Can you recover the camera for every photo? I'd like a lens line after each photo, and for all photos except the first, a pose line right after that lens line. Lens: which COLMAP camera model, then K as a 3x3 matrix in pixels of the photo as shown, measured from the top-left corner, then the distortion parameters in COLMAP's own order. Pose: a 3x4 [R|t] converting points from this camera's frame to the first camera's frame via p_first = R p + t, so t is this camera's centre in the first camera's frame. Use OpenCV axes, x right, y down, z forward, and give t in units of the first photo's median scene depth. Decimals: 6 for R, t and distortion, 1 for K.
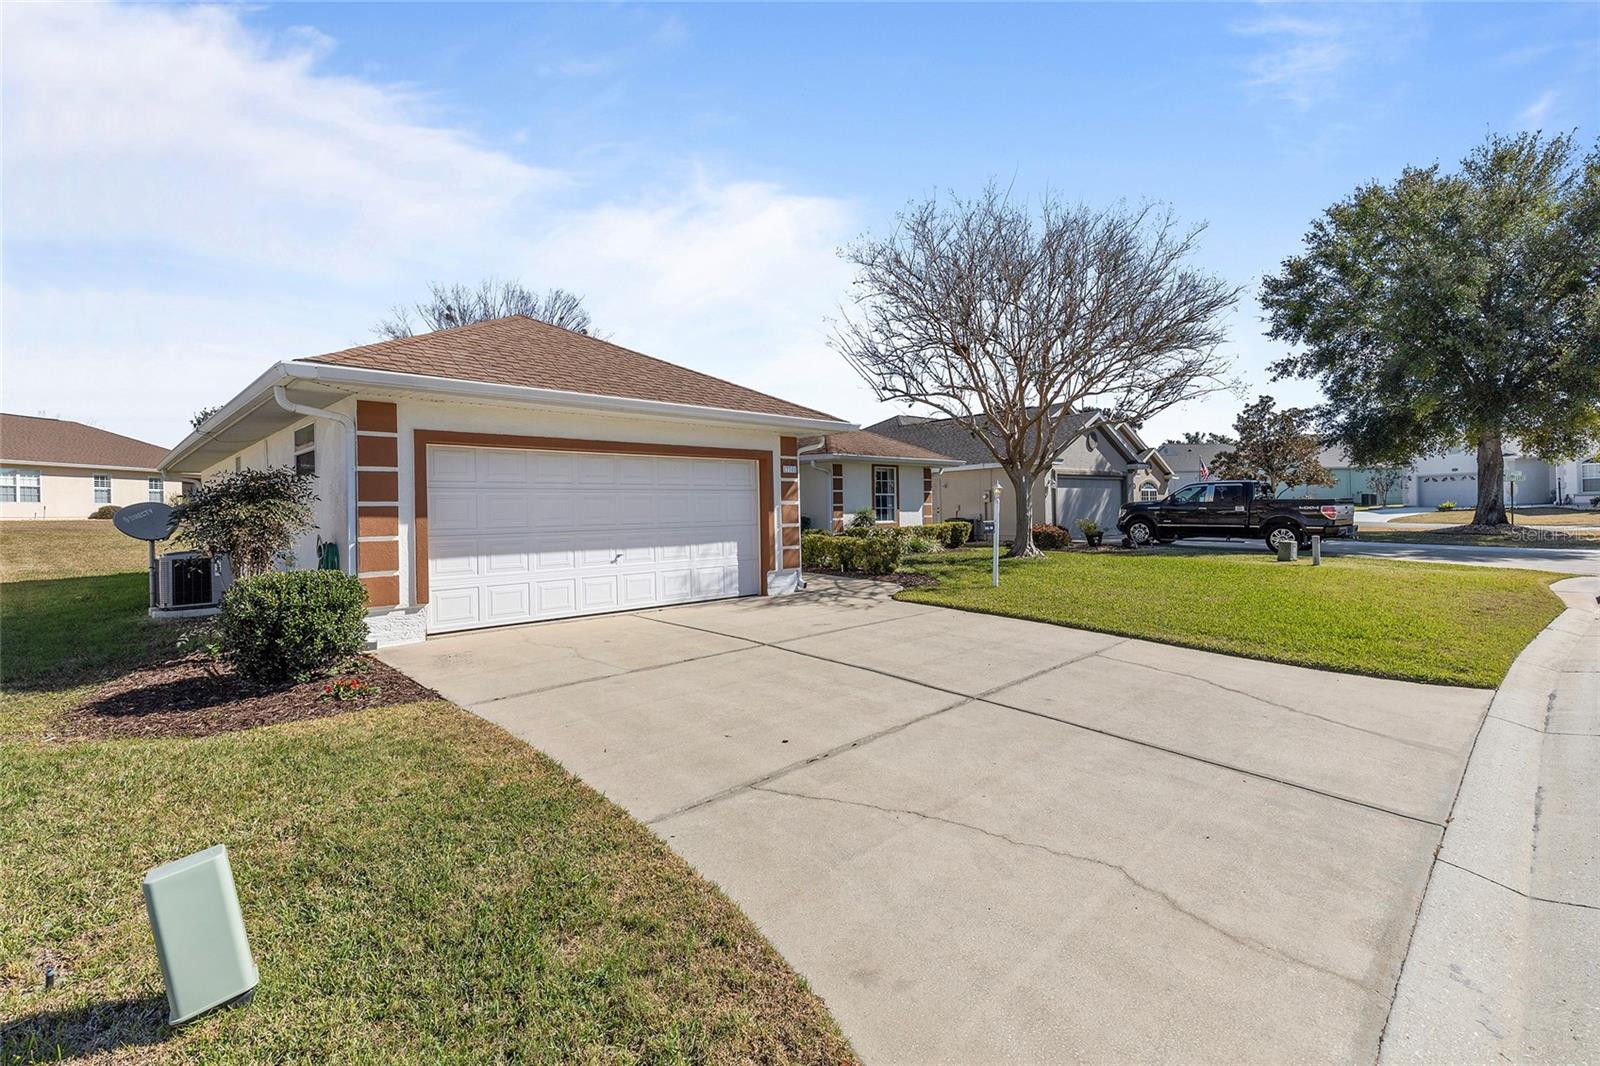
lens RADIAL K [[723.1, 0, 797.8], [0, 723.1, 522.9], [0, 0, 1]] dist [0.004381, 0.000461]
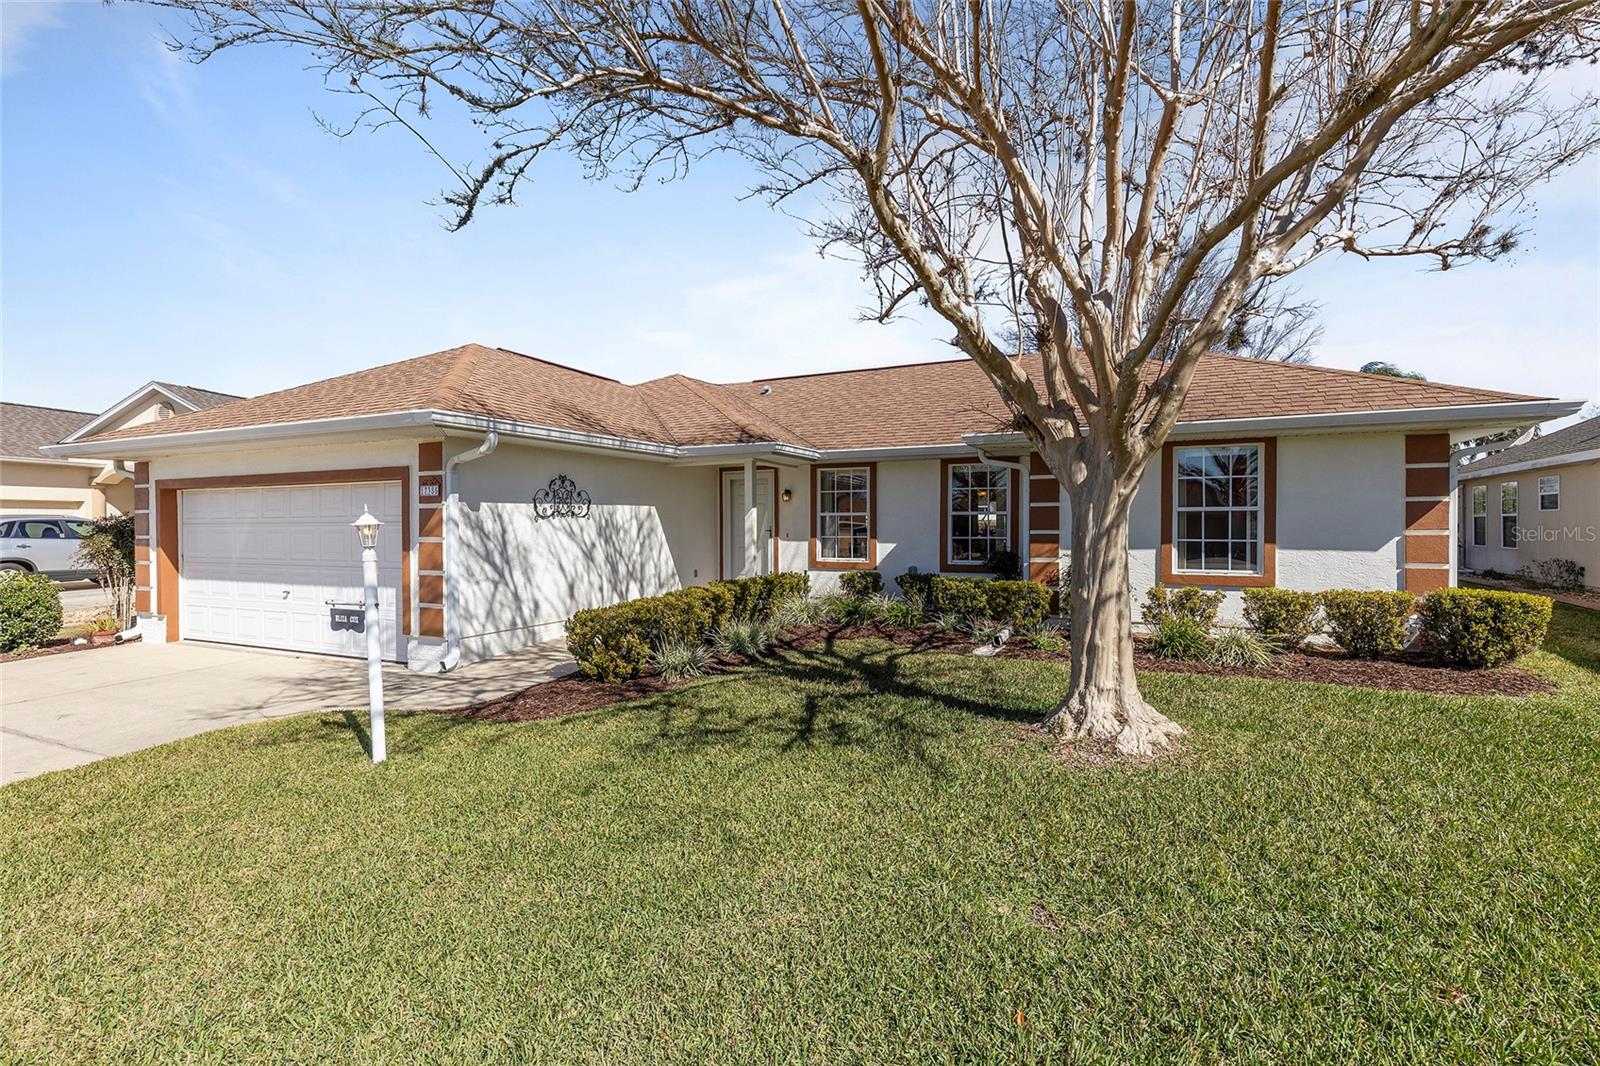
lens RADIAL K [[723.1, 0, 805.5], [0, 723.1, 532.2], [0, 0, 1]] dist [0.004381, 0.000461]
pose [[0.367968, 0.026822, -0.929452, 0.781175], [-0.015259, 0.999623, 0.022806, -0.058228], [0.929713, 0.005791, 0.368238, 1.121050]]
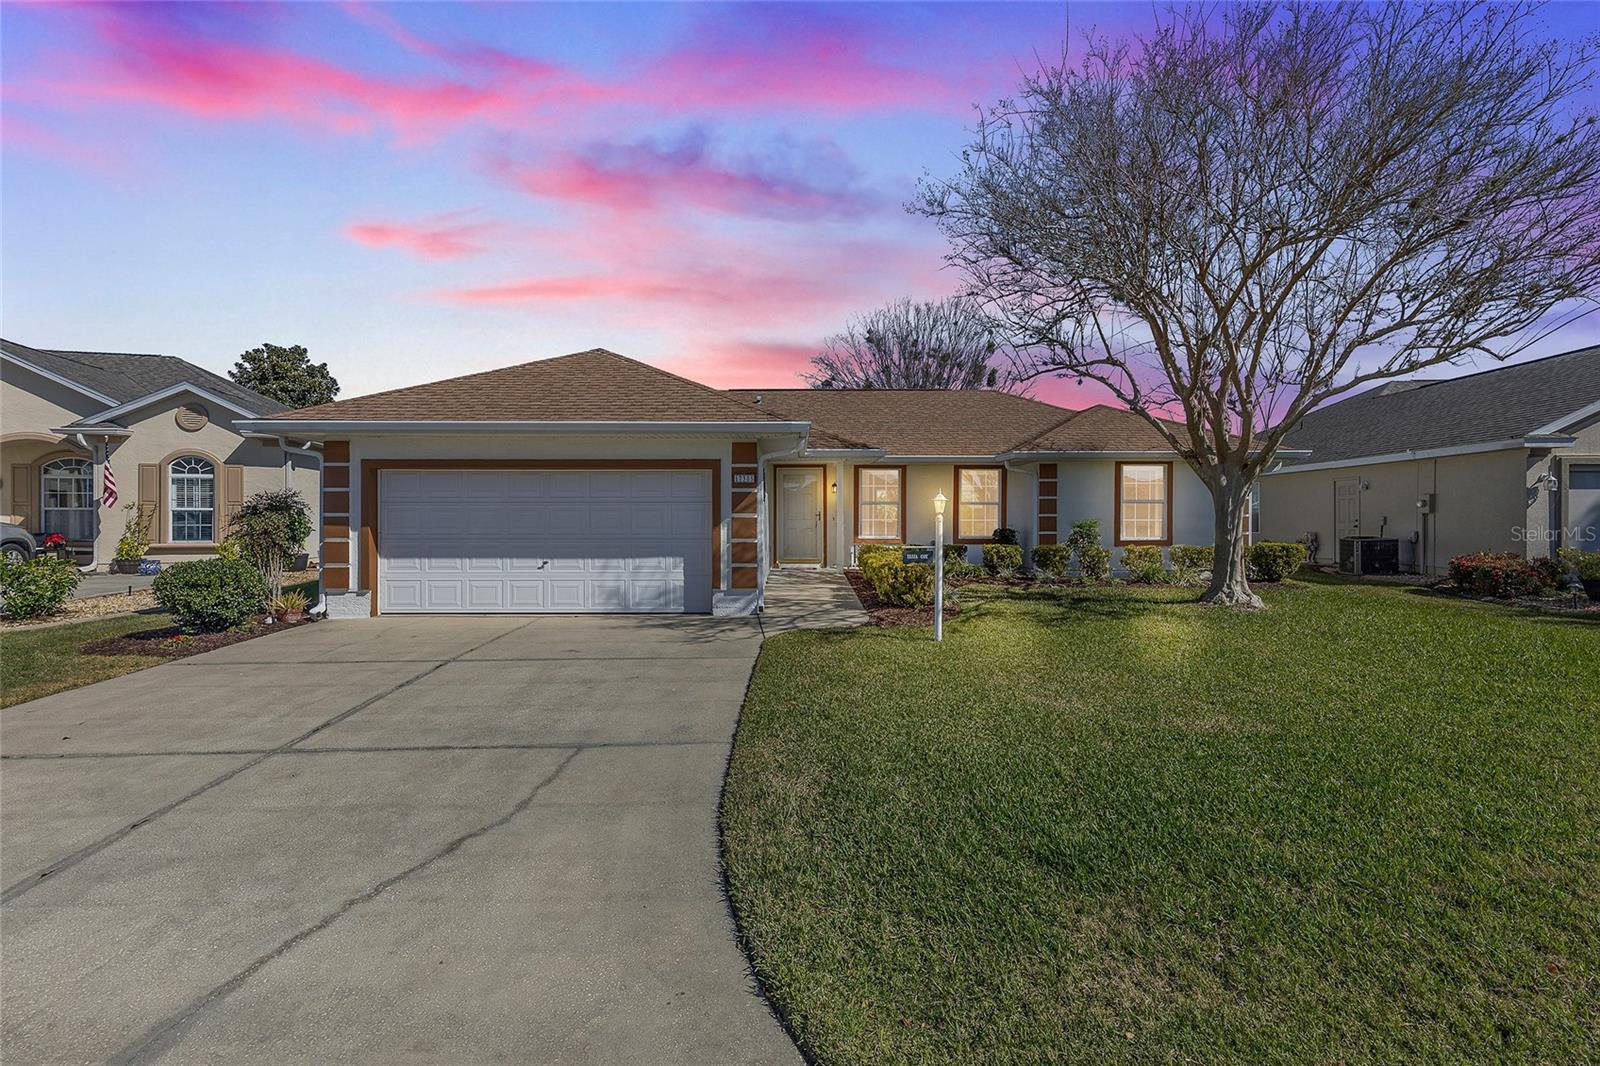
lens RADIAL K [[723.1, 0, 800.8], [0, 723.1, 530.8], [0, 0, 1]] dist [0.004381, 0.000461]
pose [[0.723330, 0.028310, -0.689922, 0.686736], [-0.022537, 0.999595, 0.017389, -0.027581], [0.690135, 0.002970, 0.723674, 0.415556]]
